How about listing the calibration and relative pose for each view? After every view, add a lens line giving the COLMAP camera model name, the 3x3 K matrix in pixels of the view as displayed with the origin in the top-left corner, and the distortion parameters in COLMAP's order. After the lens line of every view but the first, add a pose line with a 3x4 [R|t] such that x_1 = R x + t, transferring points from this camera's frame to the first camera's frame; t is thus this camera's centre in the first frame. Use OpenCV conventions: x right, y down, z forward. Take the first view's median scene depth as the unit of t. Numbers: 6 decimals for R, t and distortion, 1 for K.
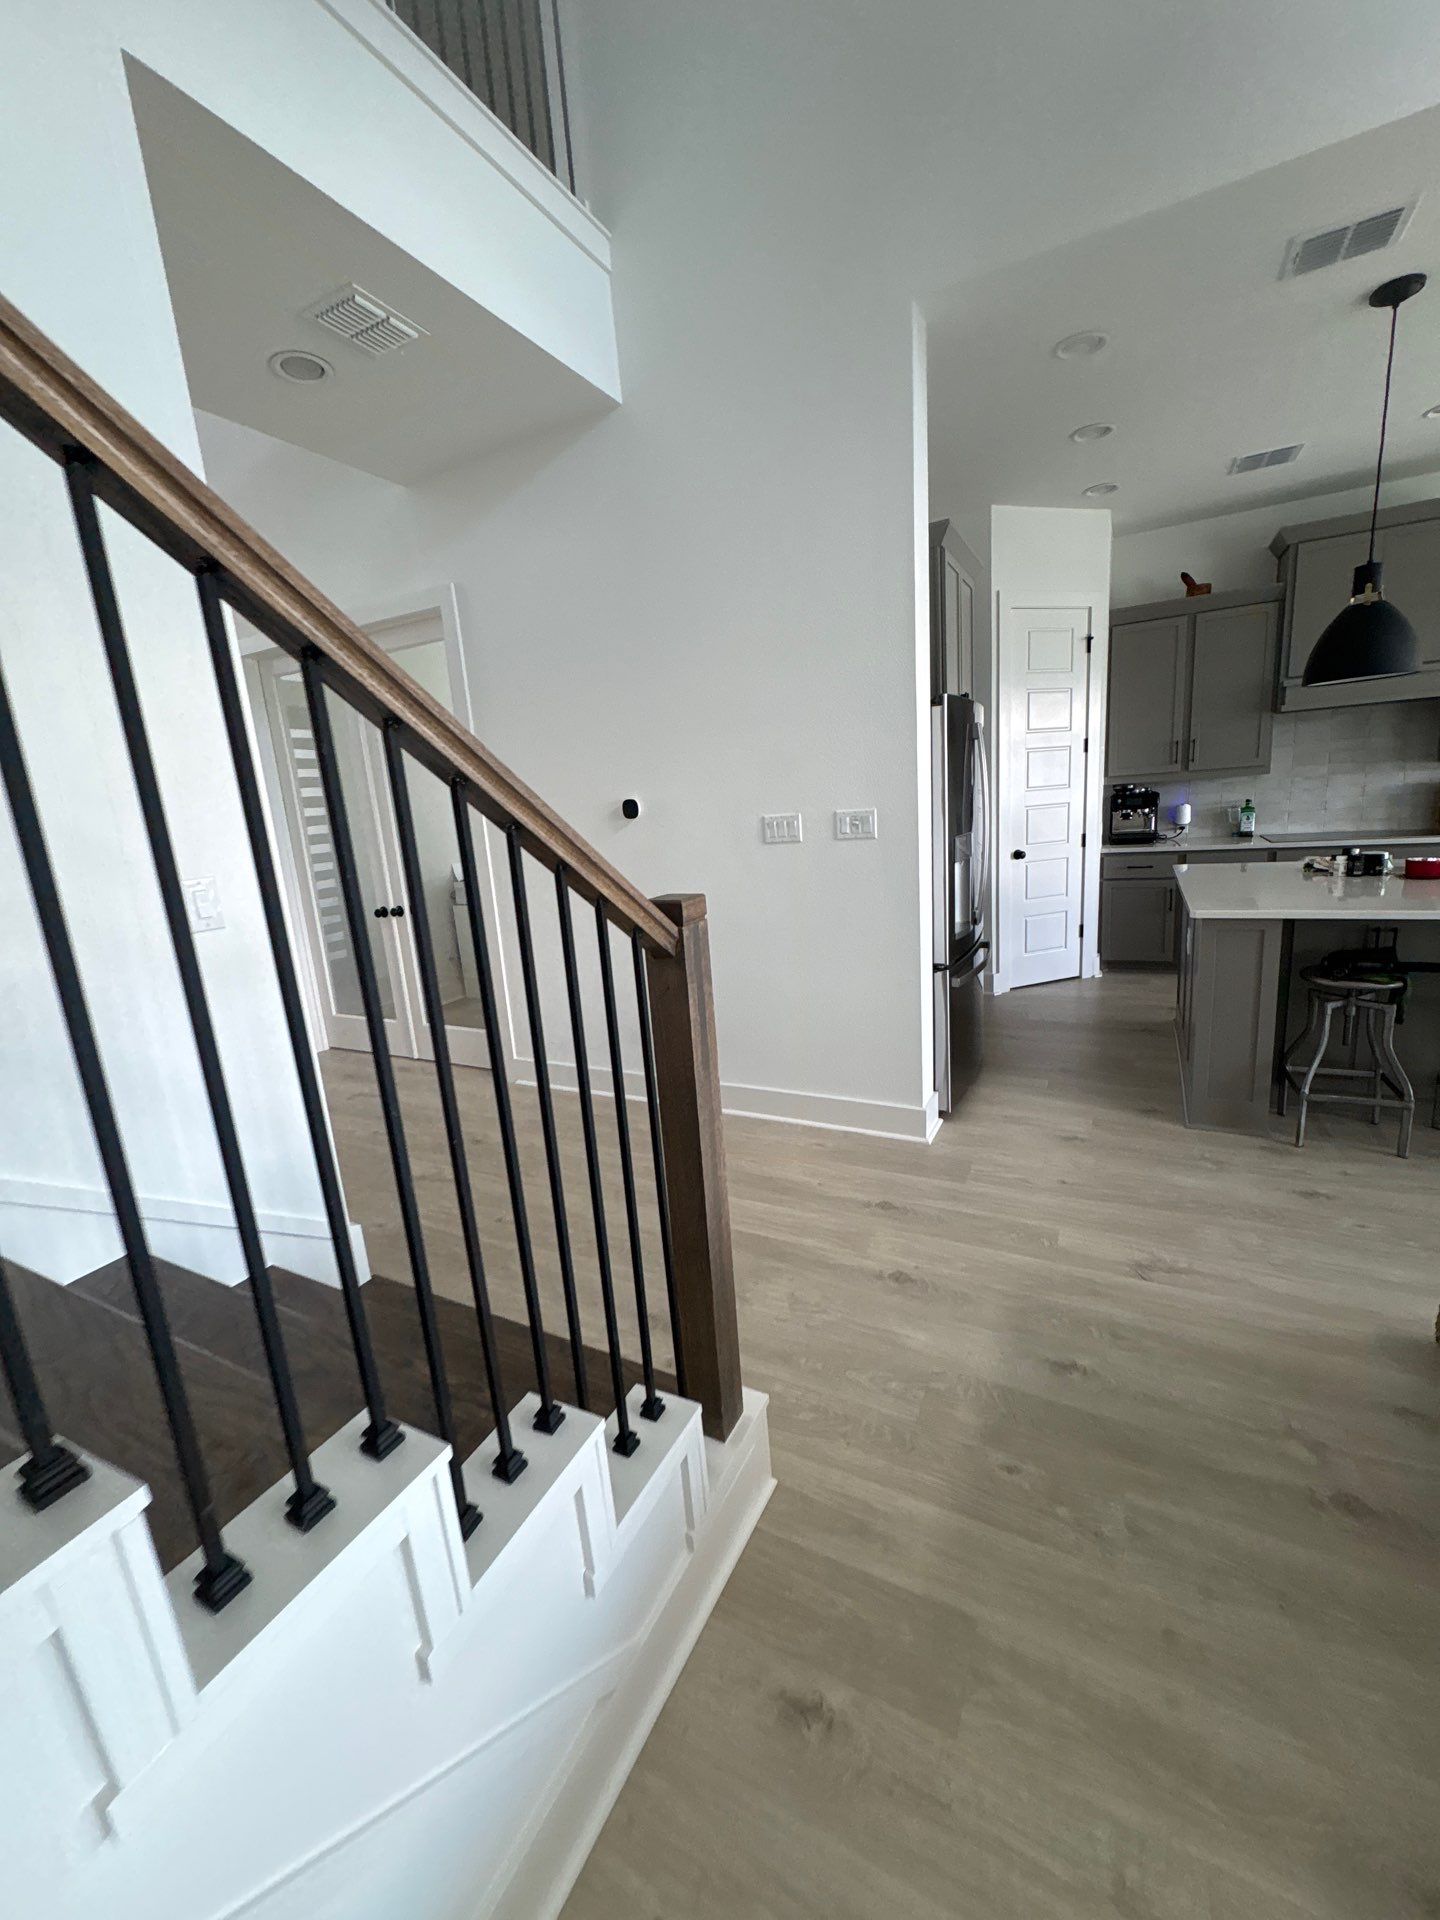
lens RADIAL K [[763.2, 0, 713.1], [0, 763.2, 967.5], [0, 0, 1]] dist [0.002312, -0.000313]
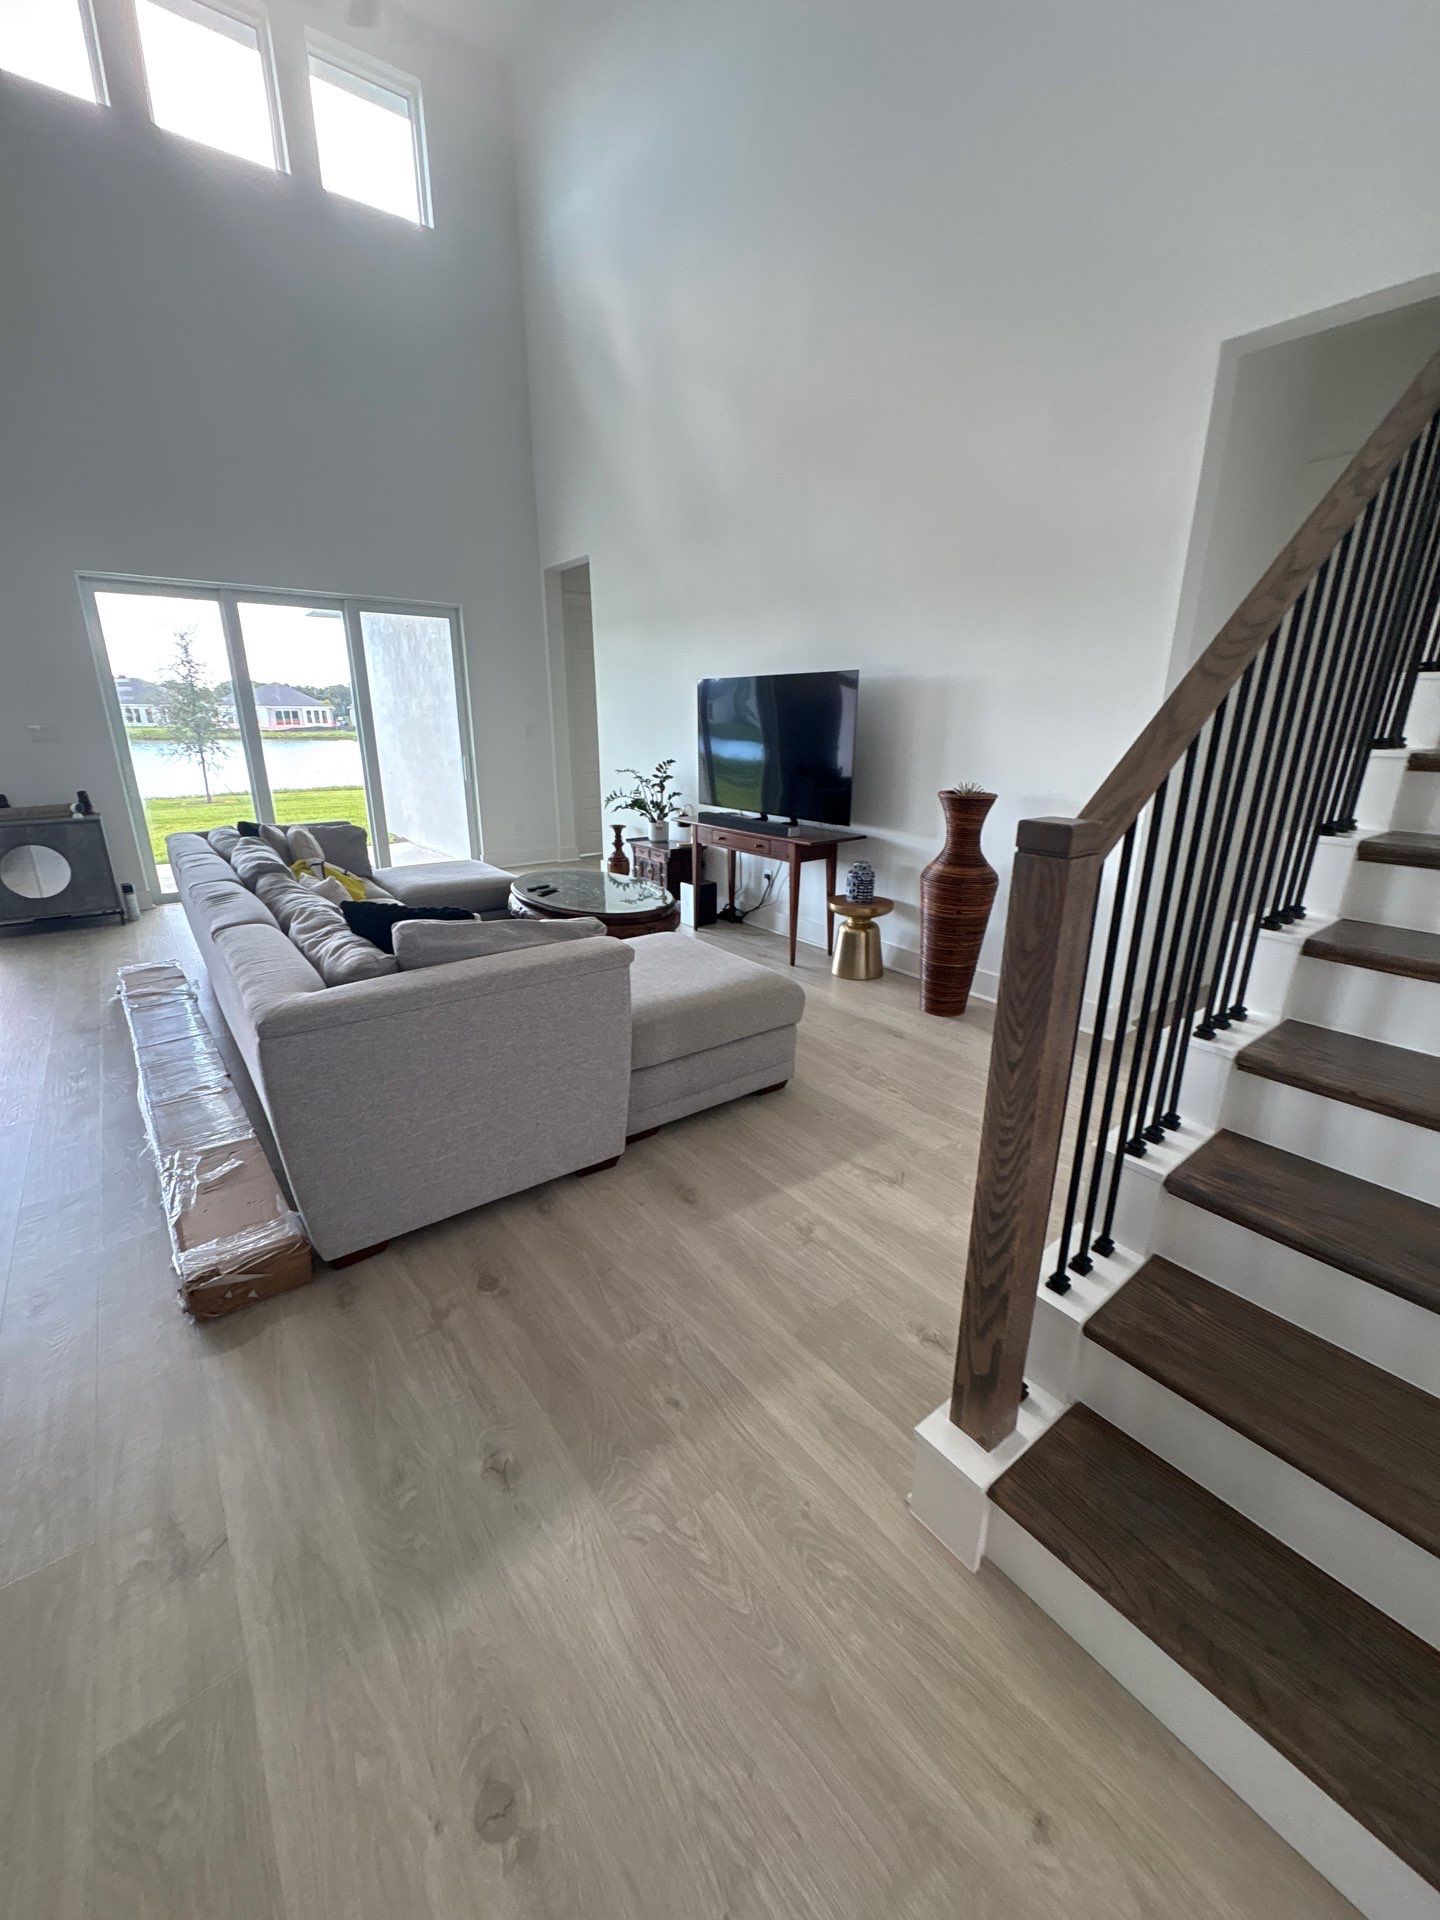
lens RADIAL K [[763.2, 0, 715.6], [0, 763.2, 962.5], [0, 0, 1]] dist [0.002312, -0.000313]
pose [[-0.906238, -0.056514, 0.418974, -0.059878], [0.155642, 0.876824, 0.454923, -0.339691], [-0.393076, 0.477478, -0.785815, 1.598711]]
